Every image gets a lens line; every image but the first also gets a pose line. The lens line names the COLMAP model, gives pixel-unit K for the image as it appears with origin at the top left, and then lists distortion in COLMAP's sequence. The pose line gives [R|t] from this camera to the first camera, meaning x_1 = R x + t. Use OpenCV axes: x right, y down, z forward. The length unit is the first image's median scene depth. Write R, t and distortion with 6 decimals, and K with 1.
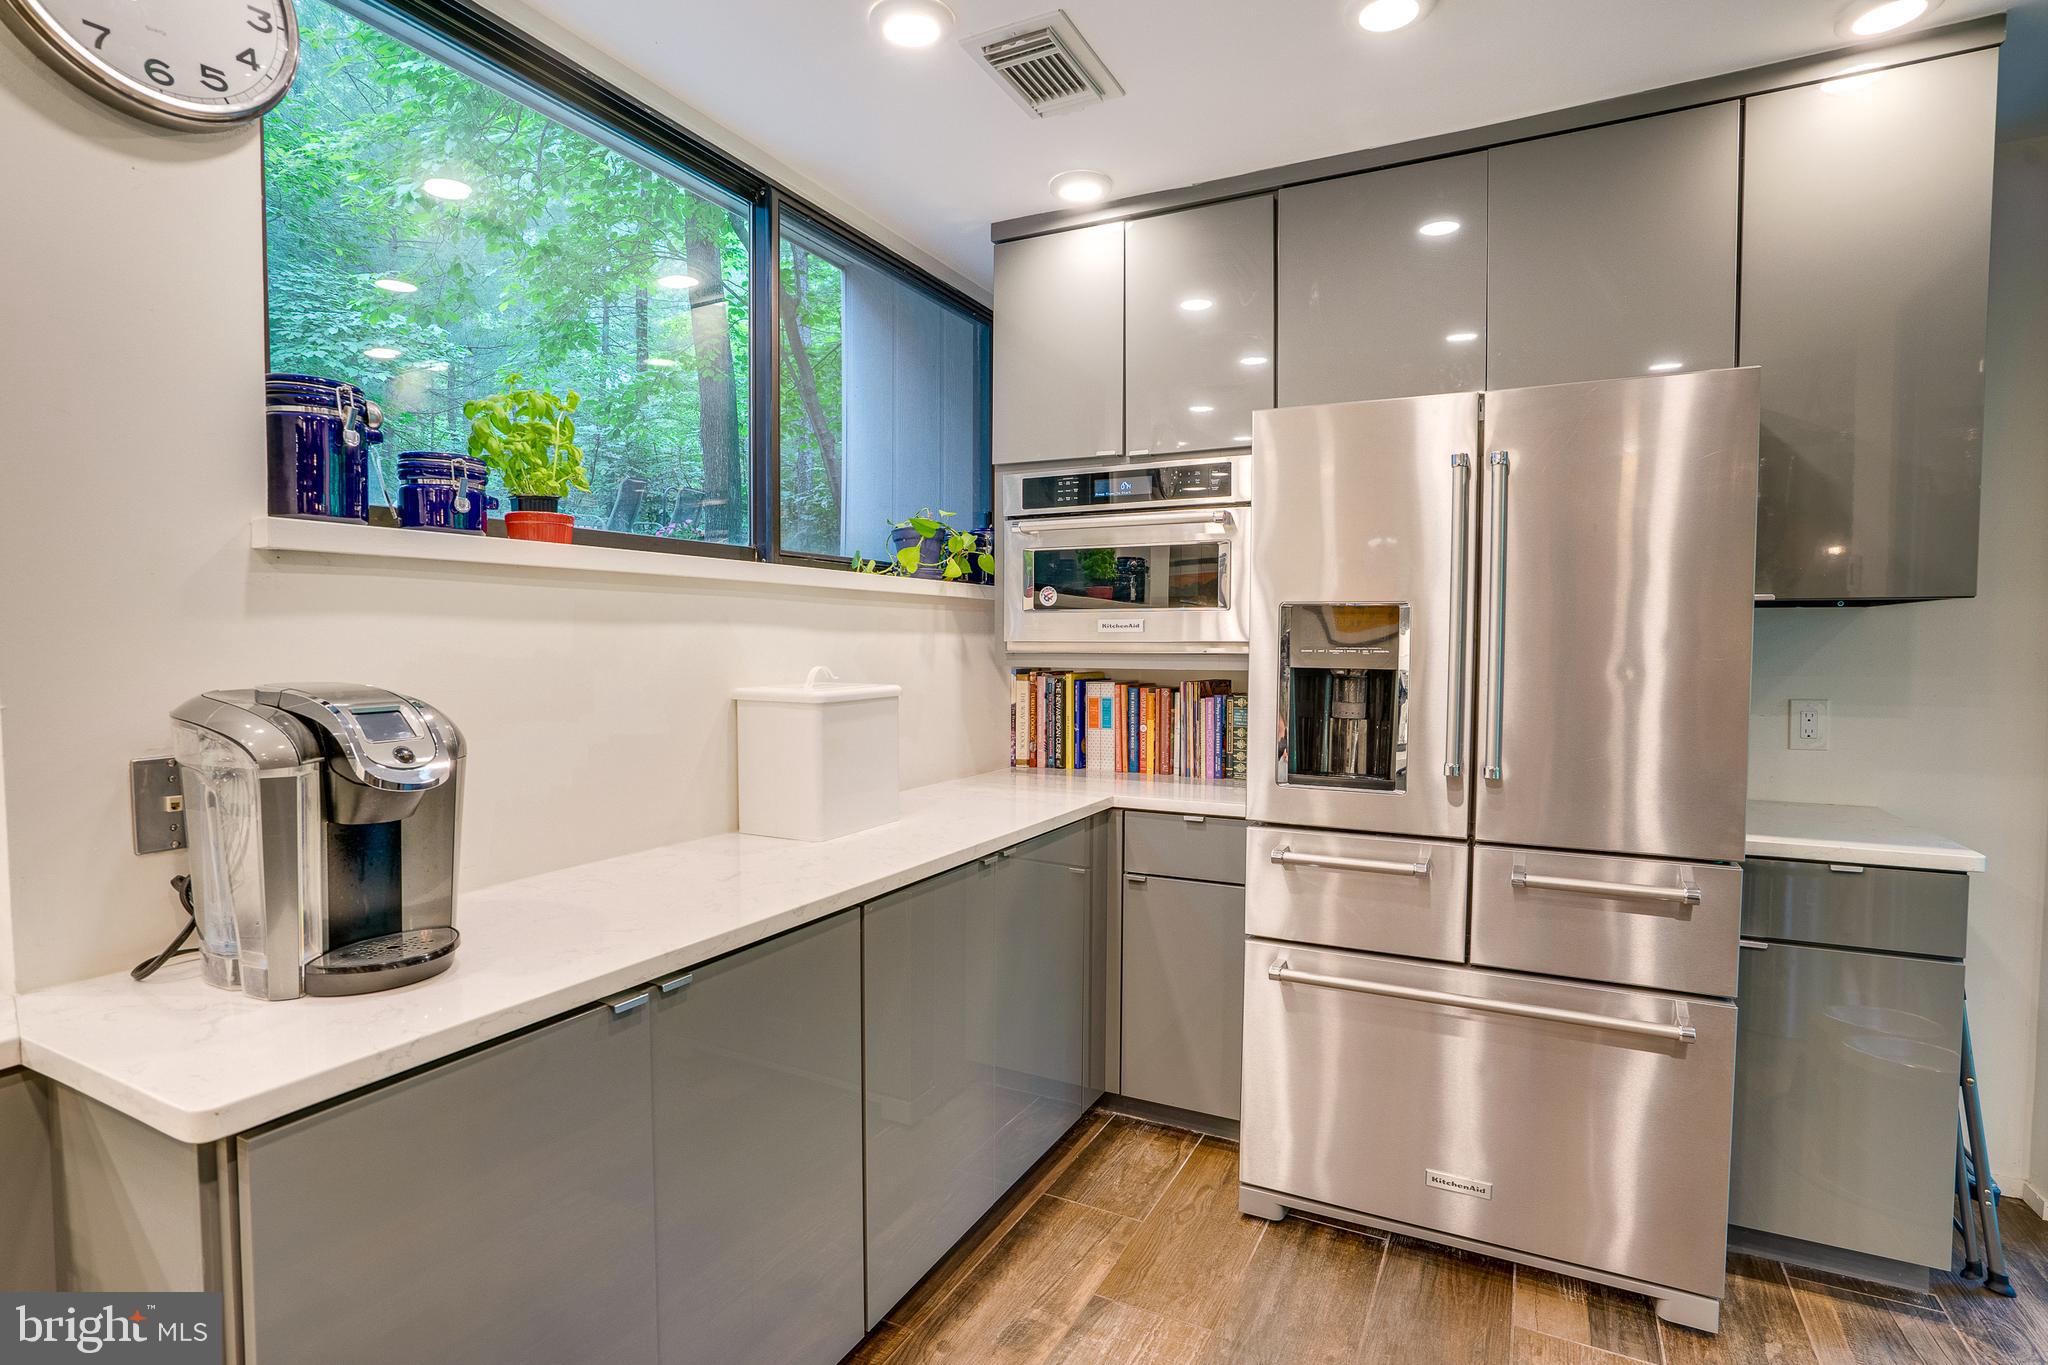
lens RADIAL K [[1016.9, 0, 1017.9], [0, 1016.9, 688.8], [0, 0, 1]] dist [-0.049559, 0.025437]
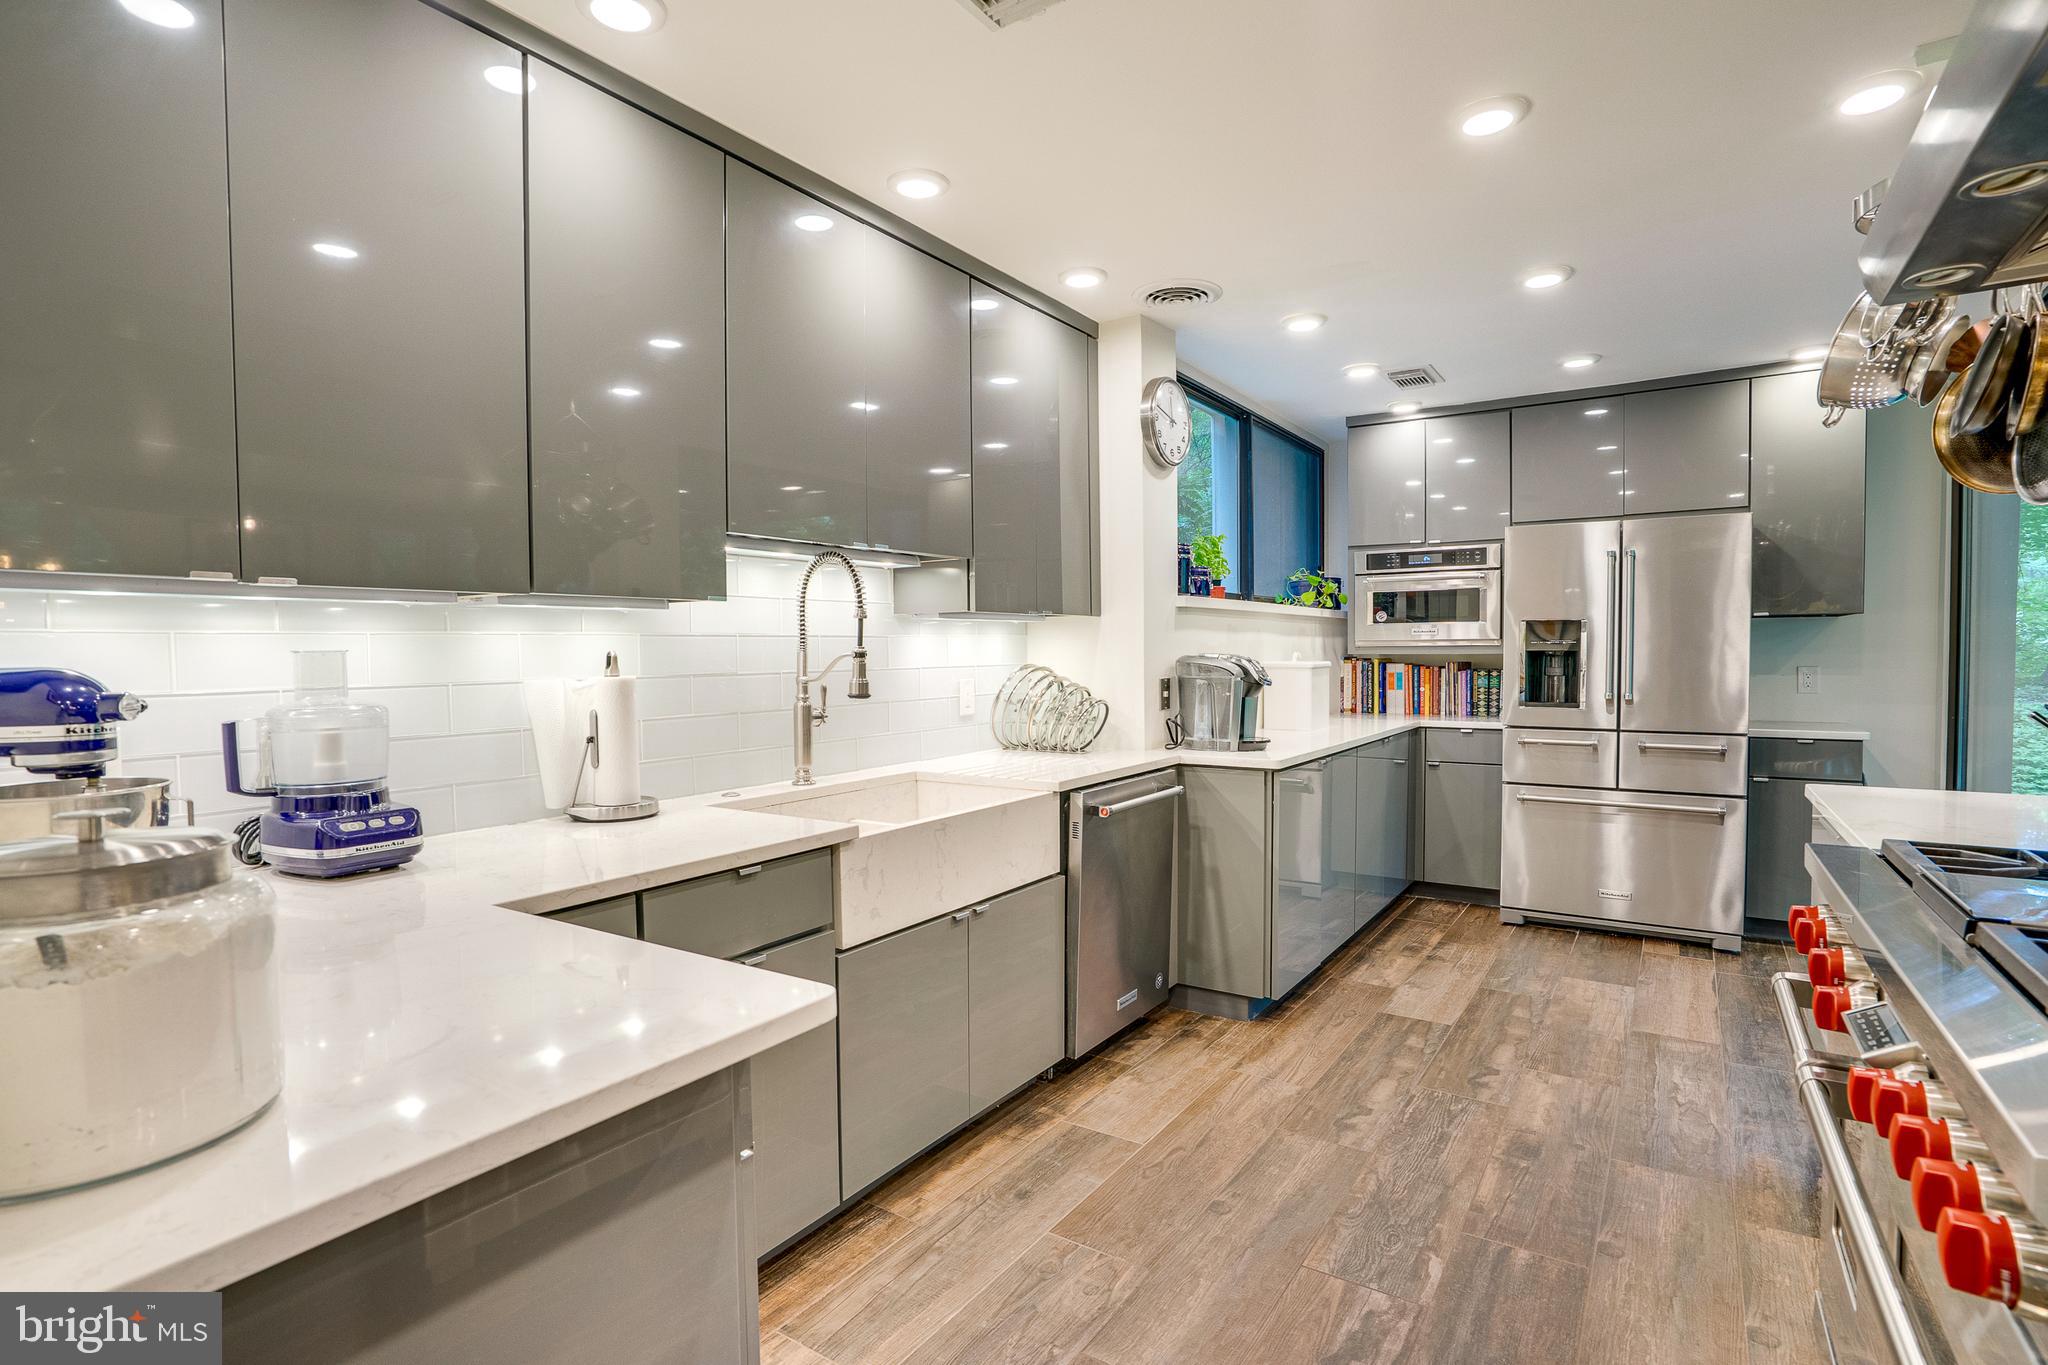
lens RADIAL K [[1016.9, 0, 1019.4], [0, 1016.9, 686.4], [0, 0, 1]] dist [-0.049559, 0.025437]
pose [[0.993916, -0.006029, -0.109980, -0.509797], [0.004951, 0.999937, -0.010070, 0.064510], [0.110034, 0.009464, 0.993883, -1.104551]]
